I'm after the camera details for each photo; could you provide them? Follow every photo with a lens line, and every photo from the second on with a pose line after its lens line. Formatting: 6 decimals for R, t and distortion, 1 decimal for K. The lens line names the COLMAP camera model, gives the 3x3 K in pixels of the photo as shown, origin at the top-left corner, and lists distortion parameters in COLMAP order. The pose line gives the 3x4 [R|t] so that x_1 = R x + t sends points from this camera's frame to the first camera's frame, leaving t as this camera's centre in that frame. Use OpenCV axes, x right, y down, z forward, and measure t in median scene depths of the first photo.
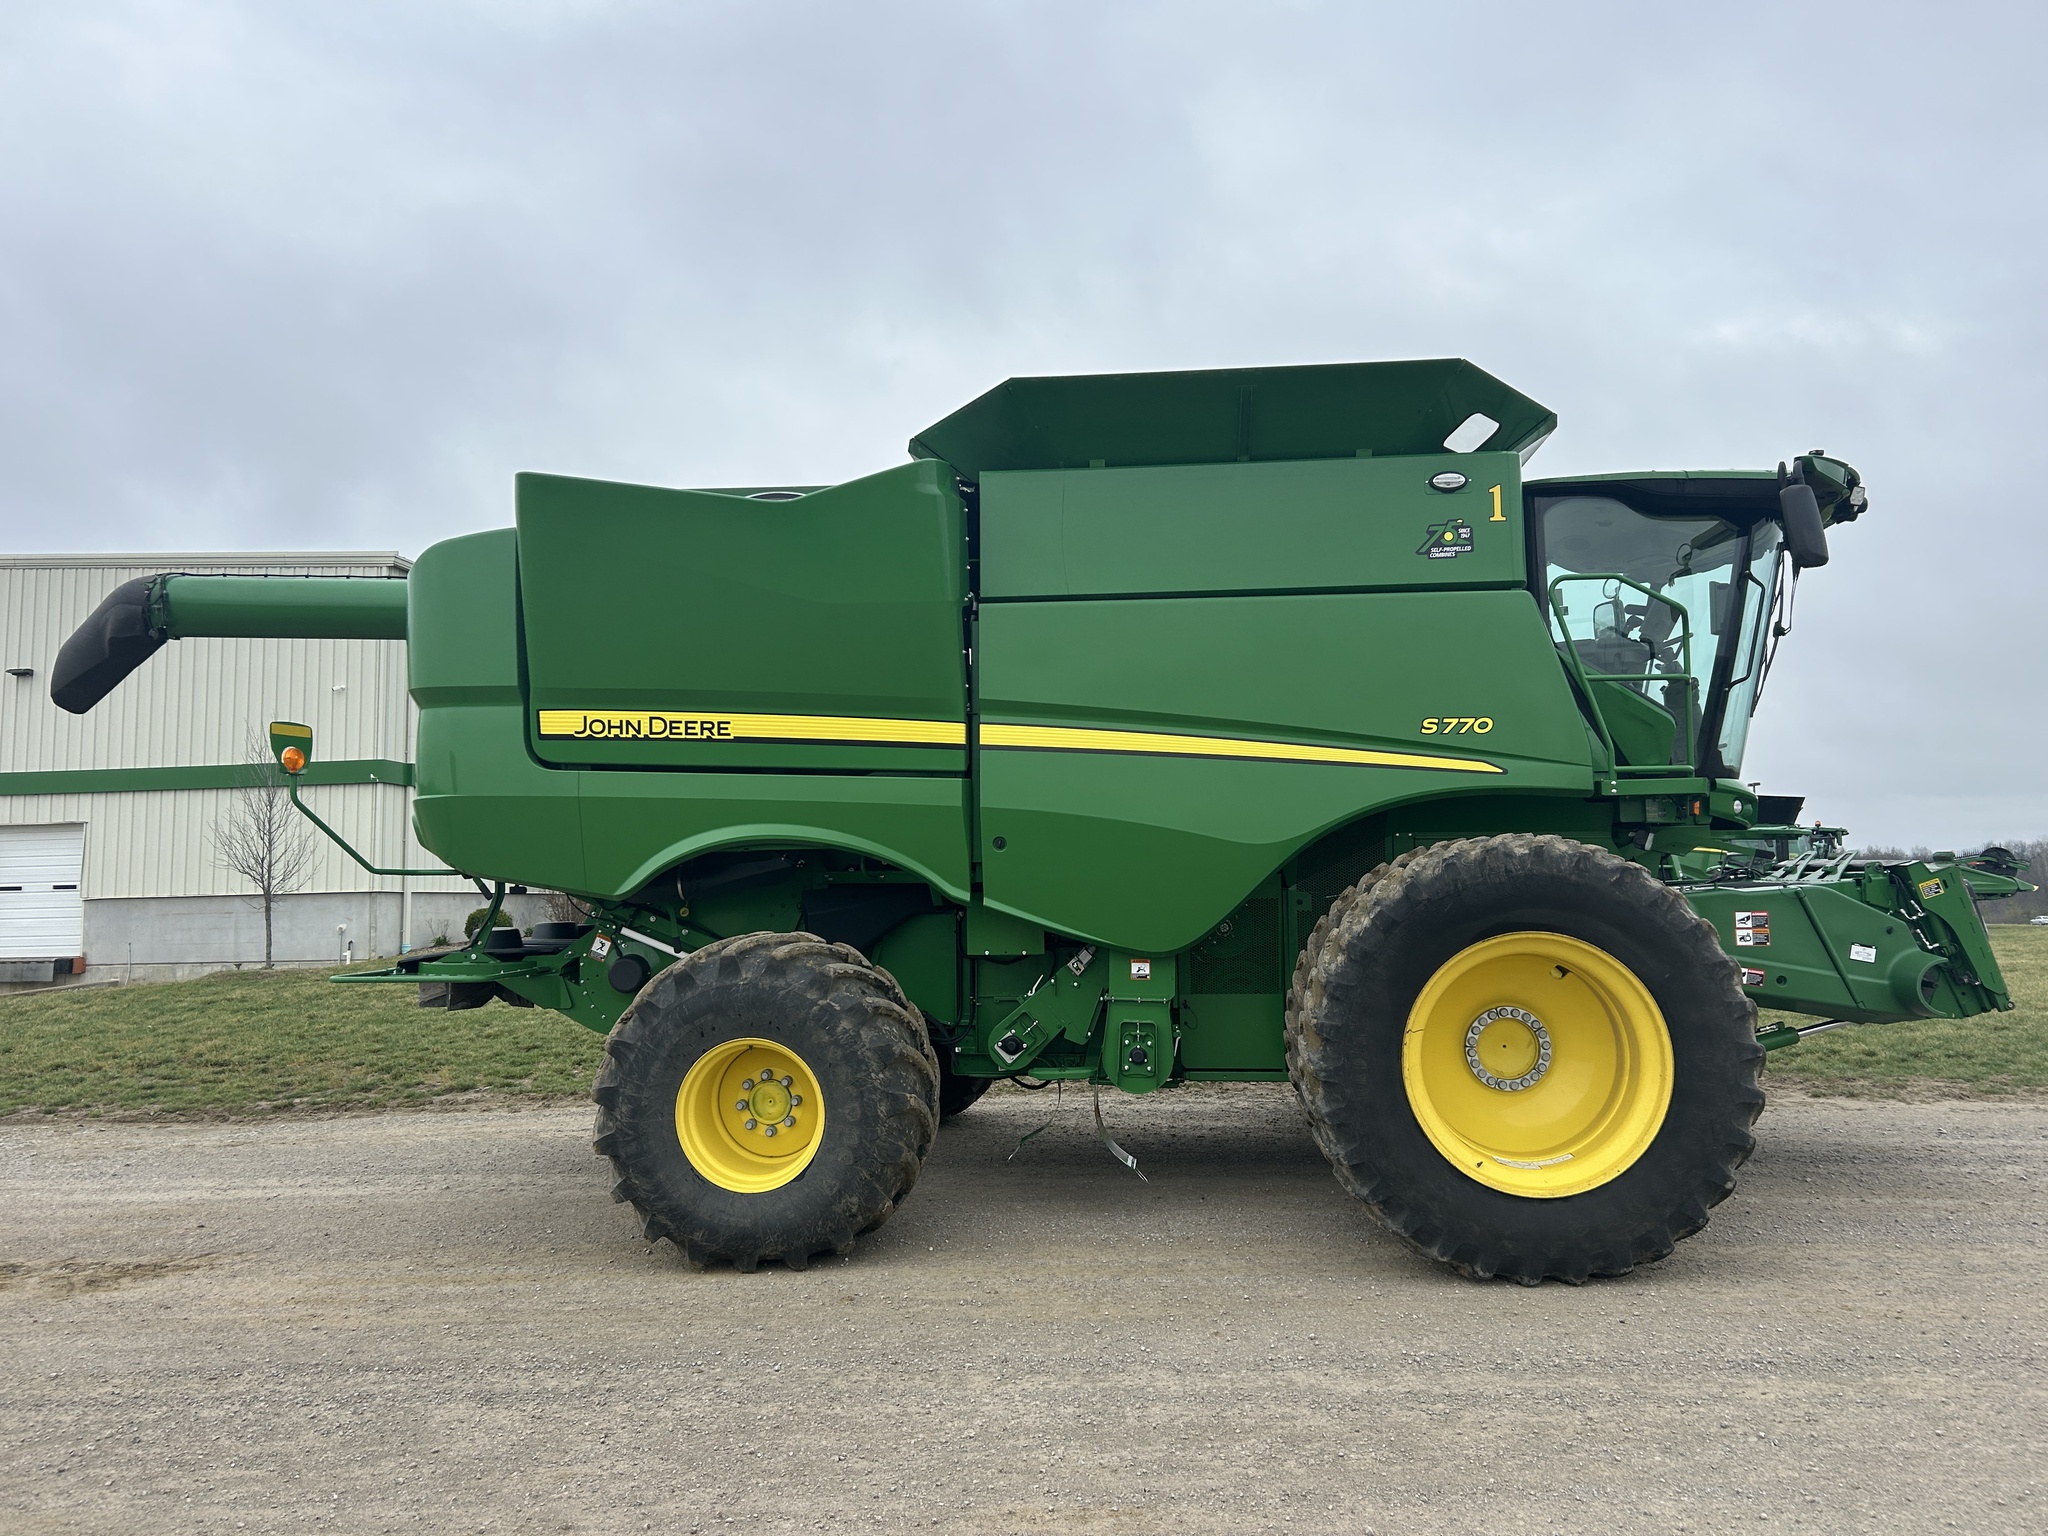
lens RADIAL K [[1533.7, 0, 1051.4], [0, 1533.7, 719.6], [0, 0, 1]] dist [0.066527, -0.166503]
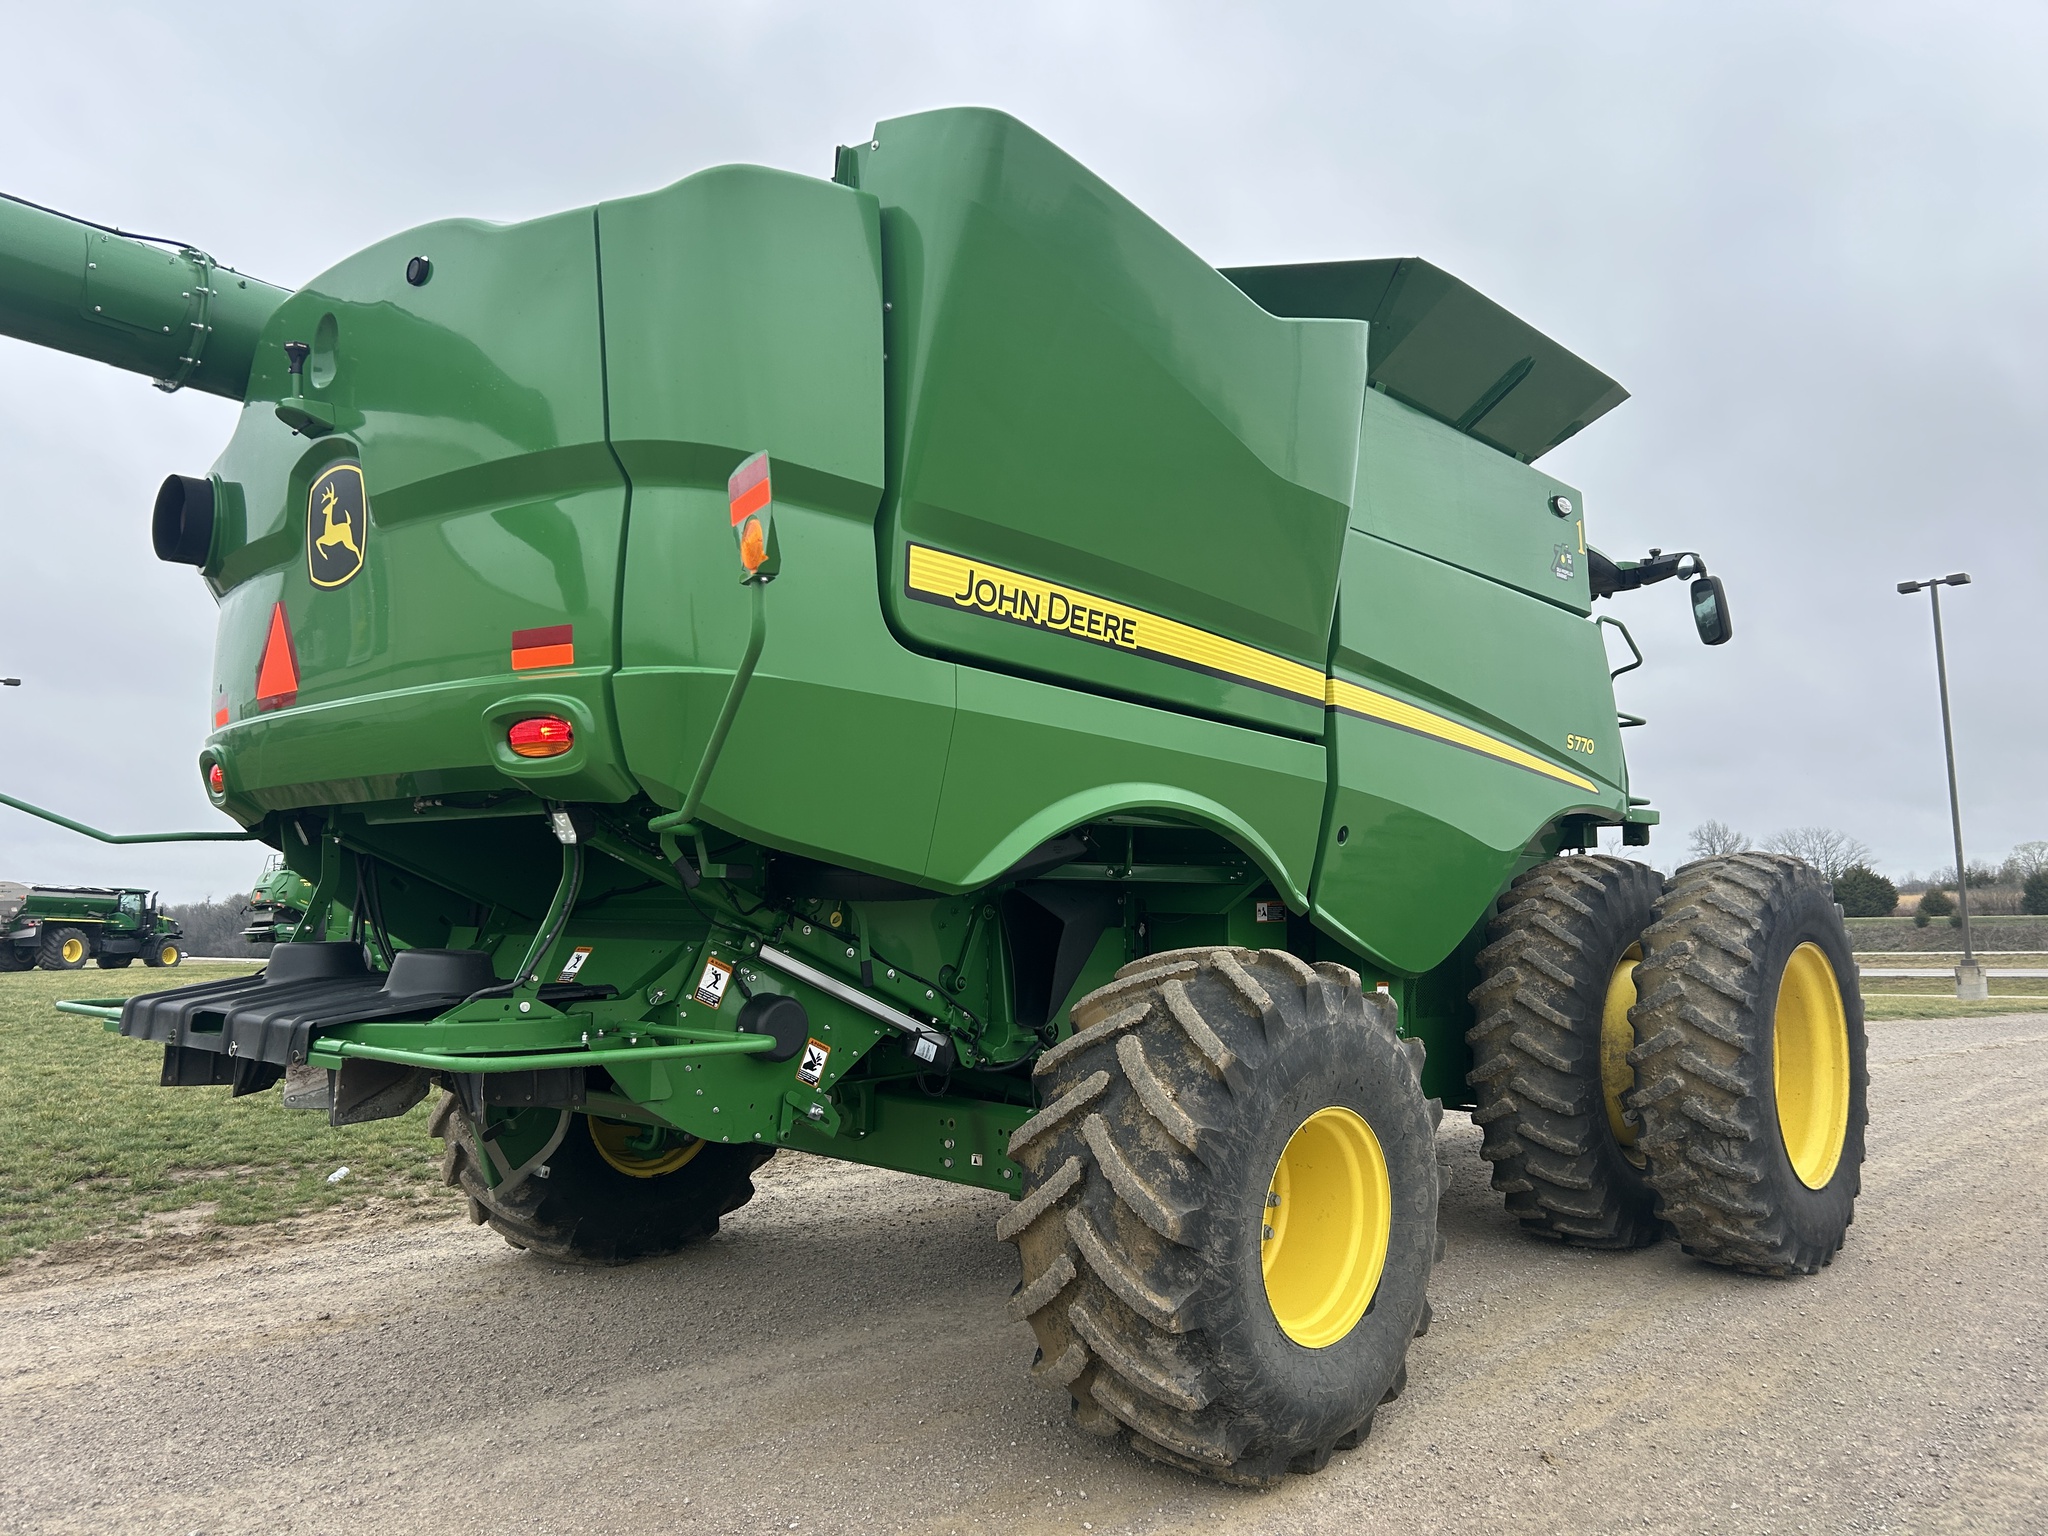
lens RADIAL K [[1533.7, 0, 1051.4], [0, 1533.7, 719.6], [0, 0, 1]] dist [0.066527, -0.166503]
pose [[0.610316, 0.114359, 0.783860, -0.727644], [-0.093308, 0.993014, -0.072222, 0.091402], [-0.786643, -0.029062, 0.616723, 0.626258]]
